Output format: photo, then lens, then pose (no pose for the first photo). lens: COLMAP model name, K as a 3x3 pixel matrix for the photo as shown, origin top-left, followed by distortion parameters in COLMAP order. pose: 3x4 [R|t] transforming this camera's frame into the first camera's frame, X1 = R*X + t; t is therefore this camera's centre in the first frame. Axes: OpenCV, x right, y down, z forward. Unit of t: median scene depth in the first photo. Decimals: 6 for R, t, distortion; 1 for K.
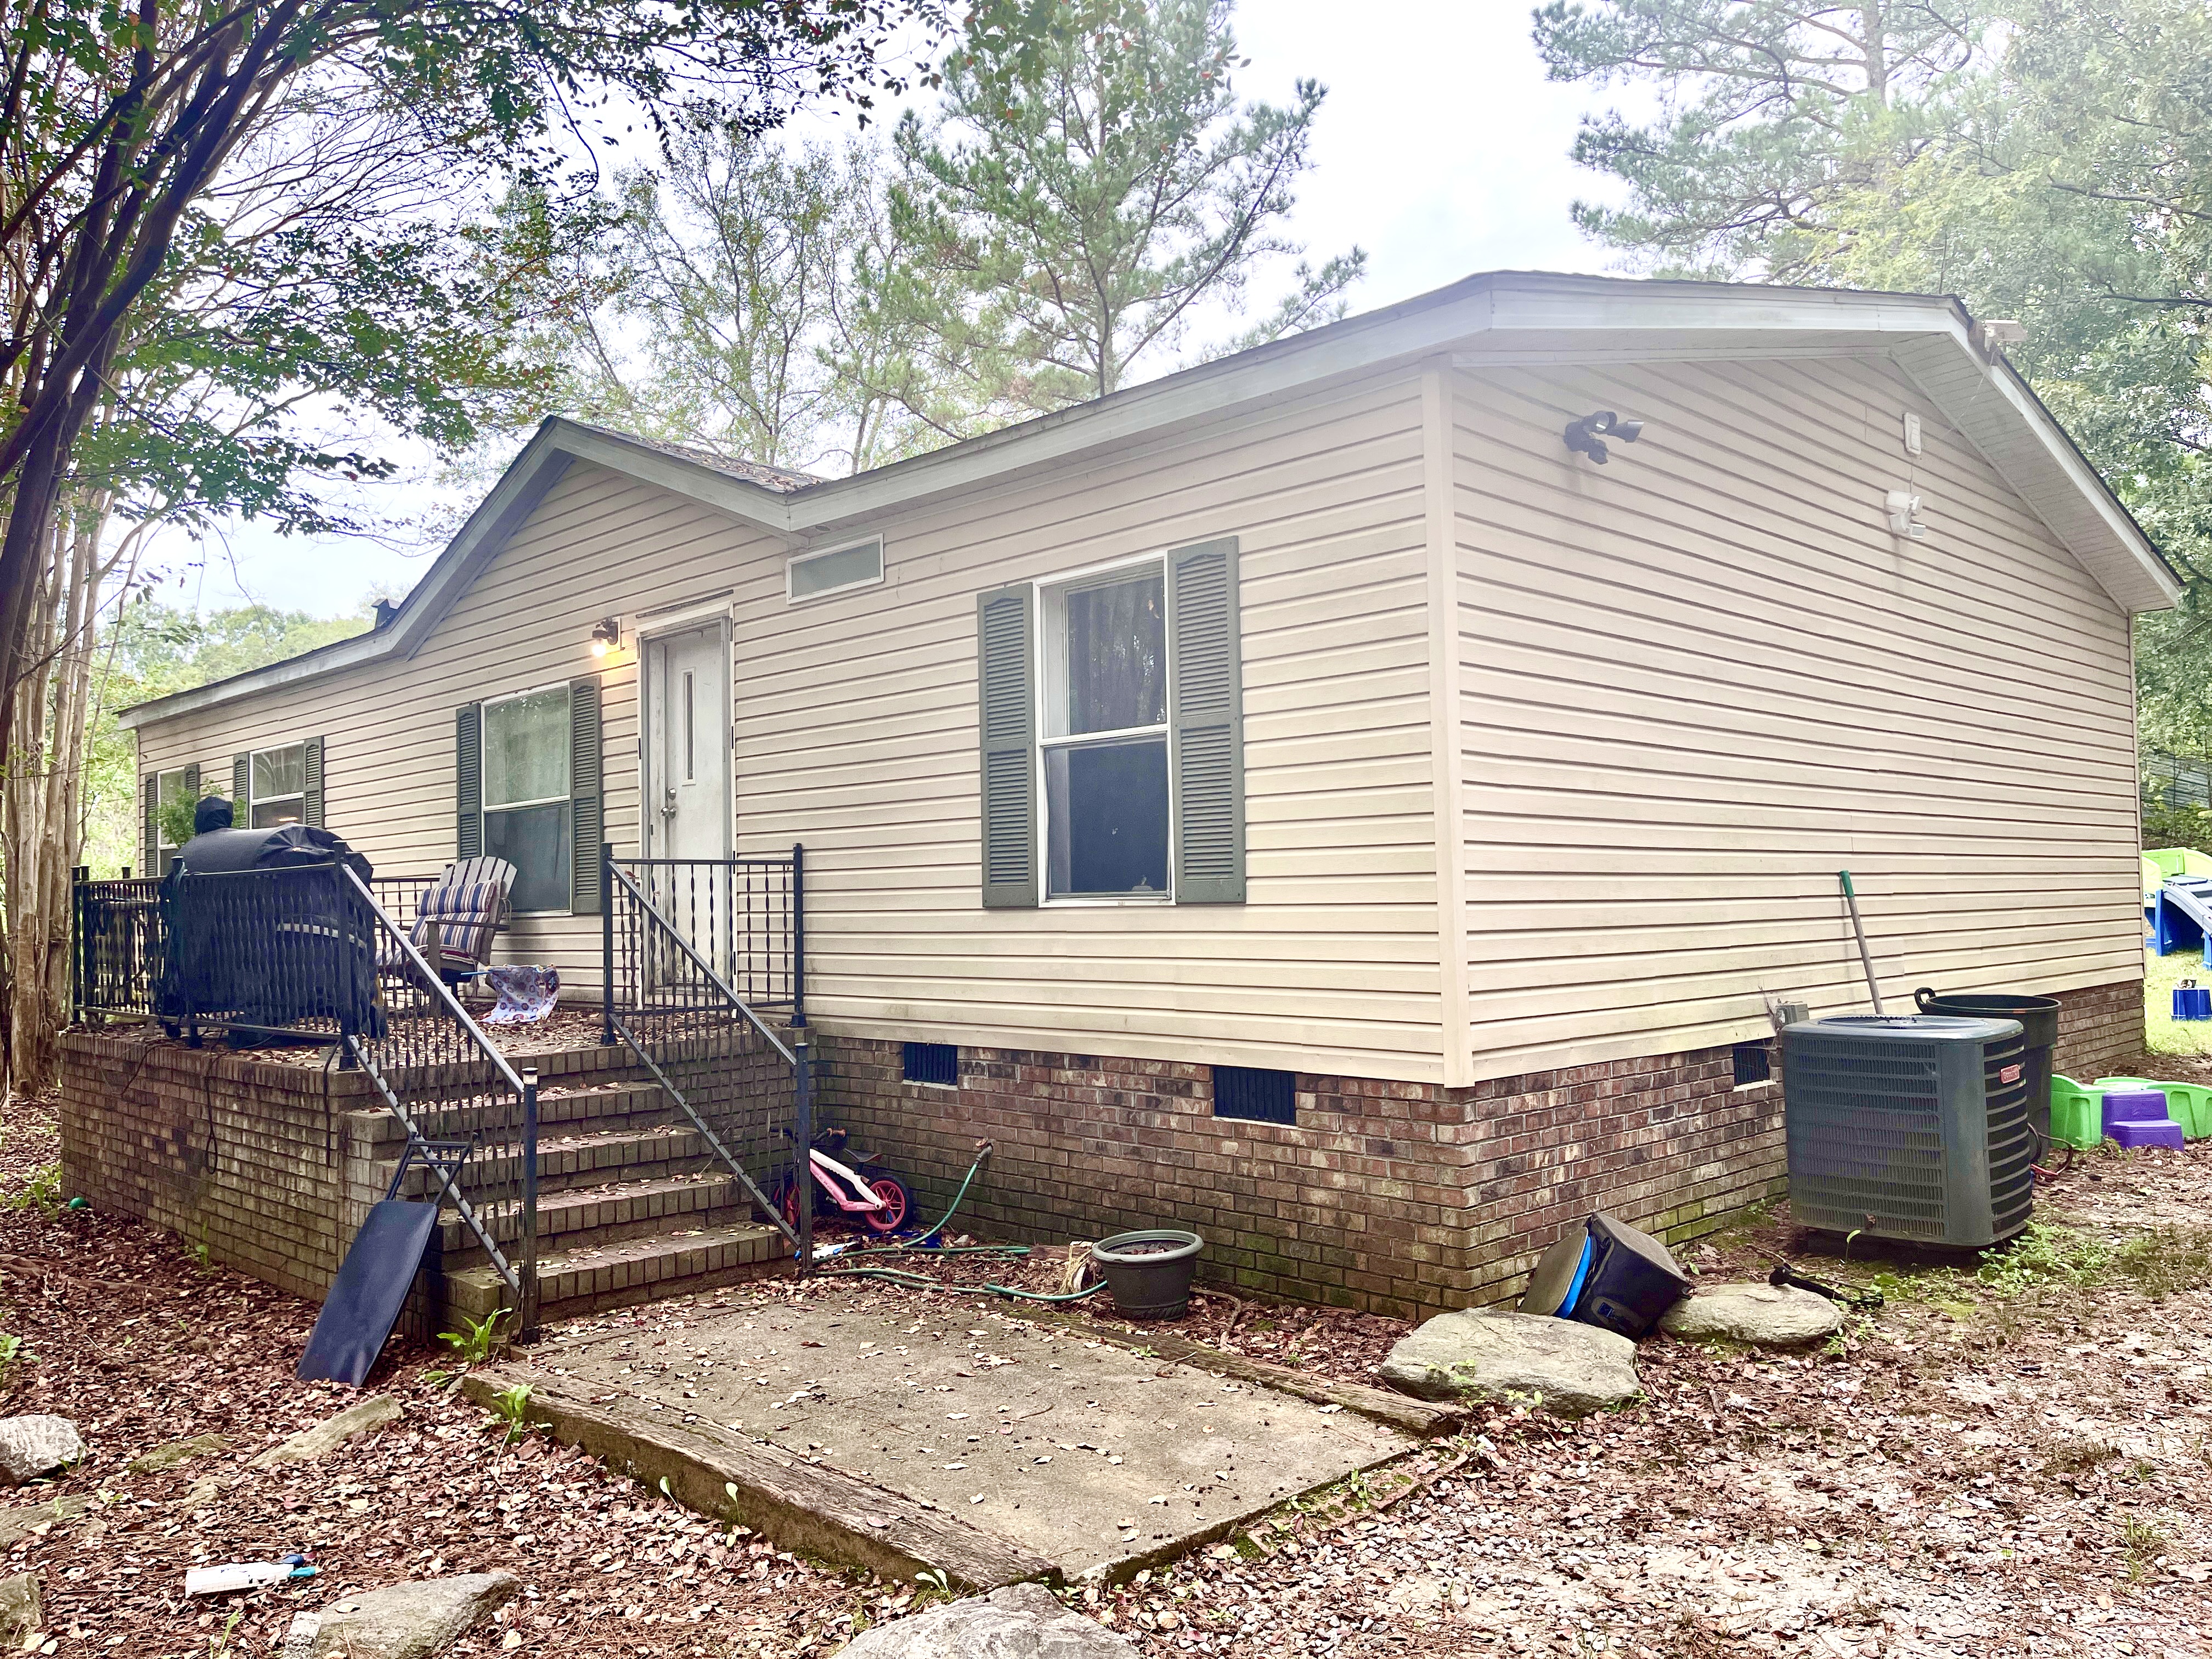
lens RADIAL K [[1629.4, 0, 1094.5], [0, 1629.4, 826.4], [0, 0, 1]] dist [0.039012, -0.015921]
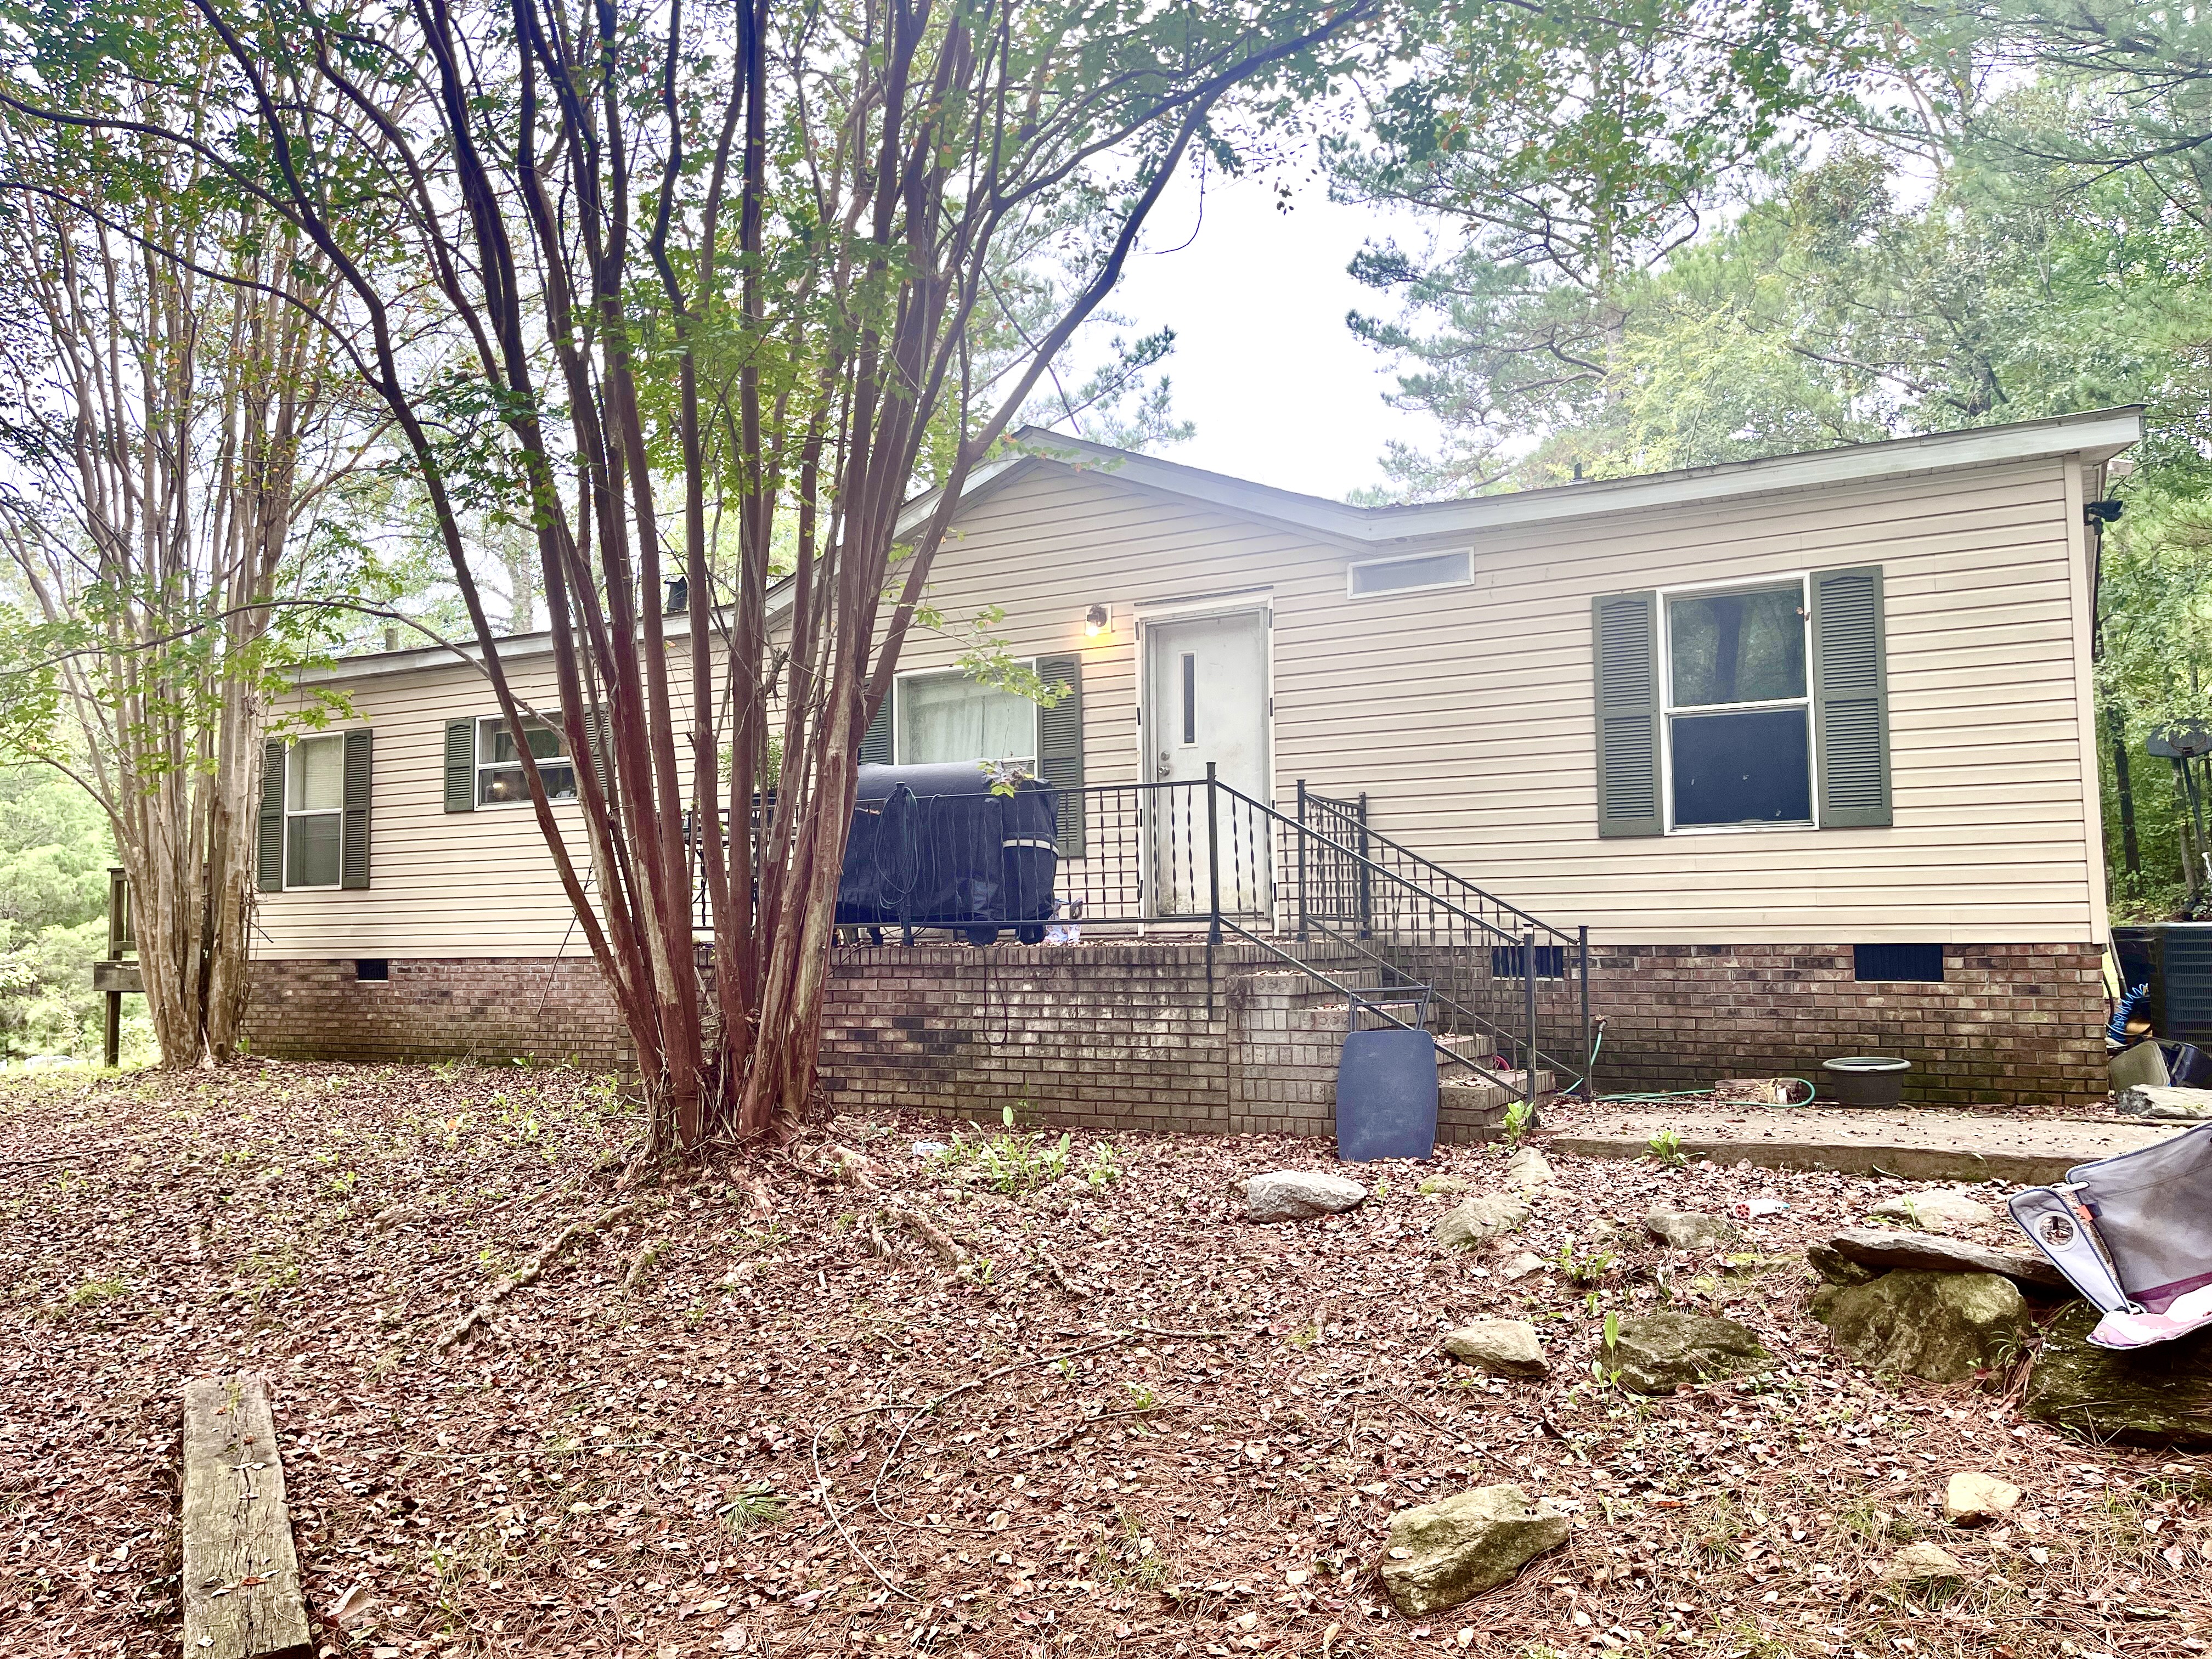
lens RADIAL K [[1629.4, 0, 1097.0], [0, 1629.4, 827.4], [0, 0, 1]] dist [0.039012, -0.015921]
pose [[0.961173, 0.028730, 0.274447, -0.839392], [-0.019924, 0.999195, -0.034821, 0.098308], [-0.275227, 0.028001, 0.960971, -0.147466]]
